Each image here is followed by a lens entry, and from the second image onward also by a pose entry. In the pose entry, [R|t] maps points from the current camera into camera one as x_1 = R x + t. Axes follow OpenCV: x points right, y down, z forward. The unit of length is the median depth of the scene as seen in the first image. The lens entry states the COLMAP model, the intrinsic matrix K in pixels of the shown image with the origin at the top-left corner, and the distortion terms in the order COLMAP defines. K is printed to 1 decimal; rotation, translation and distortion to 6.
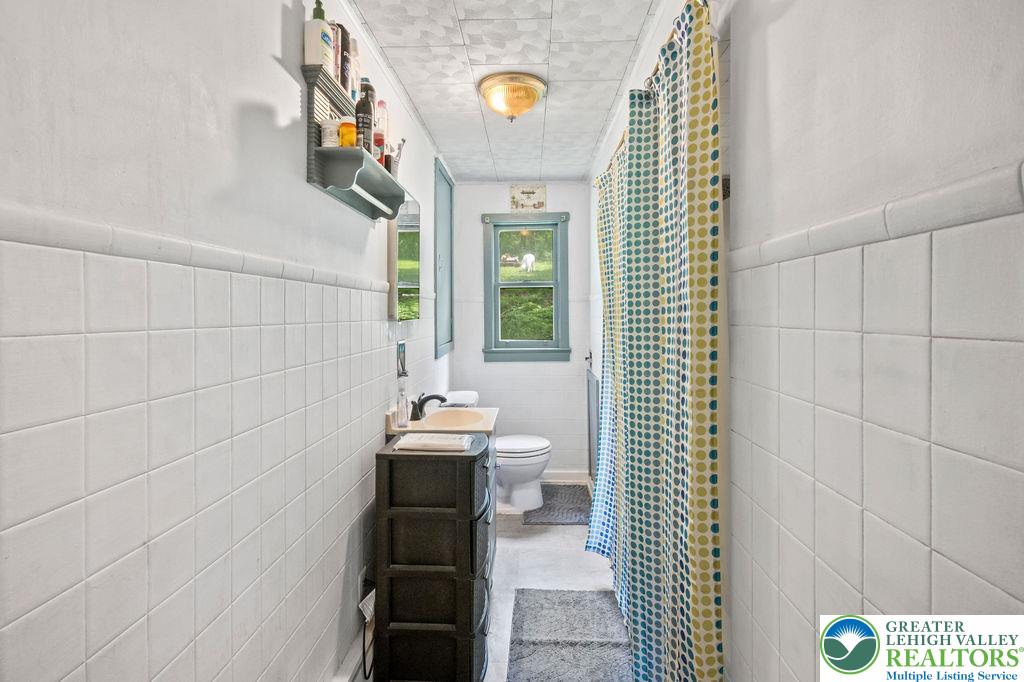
lens RADIAL K [[504.9, 0, 509.0], [0, 504.9, 314.0], [0, 0, 1]] dist [-0.001625, 0.000965]
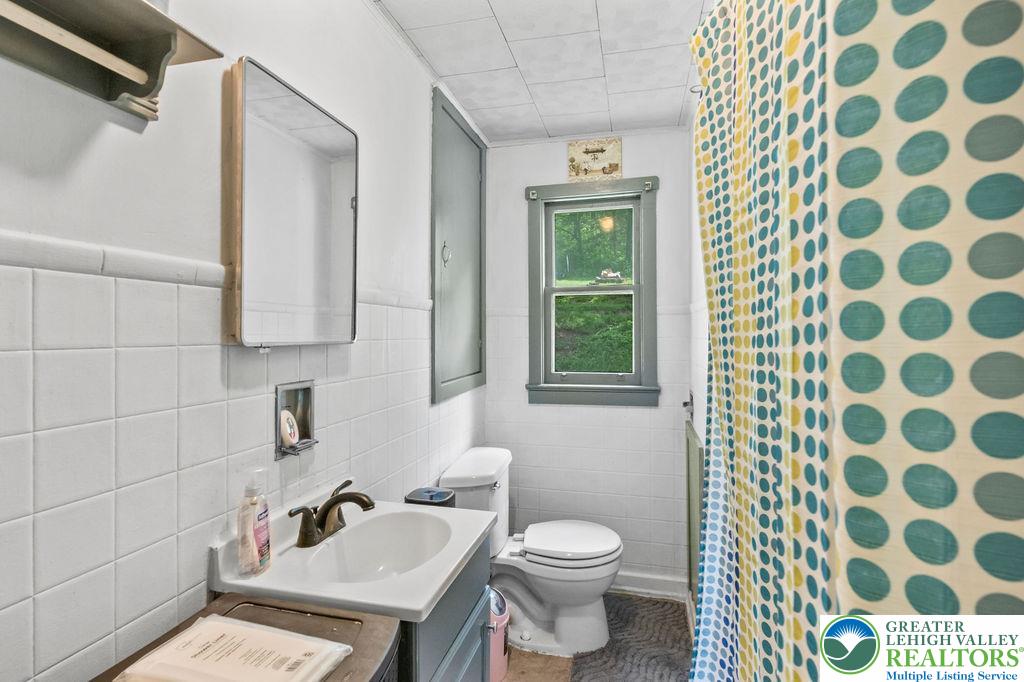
lens RADIAL K [[504.9, 0, 511.7], [0, 504.9, 339.1], [0, 0, 1]] dist [-0.001625, 0.000965]
pose [[0.979271, 0.002028, -0.202545, 0.068410], [0.000026, 0.999949, 0.010140, 0.000375], [0.202555, -0.009936, 0.979220, 0.335675]]
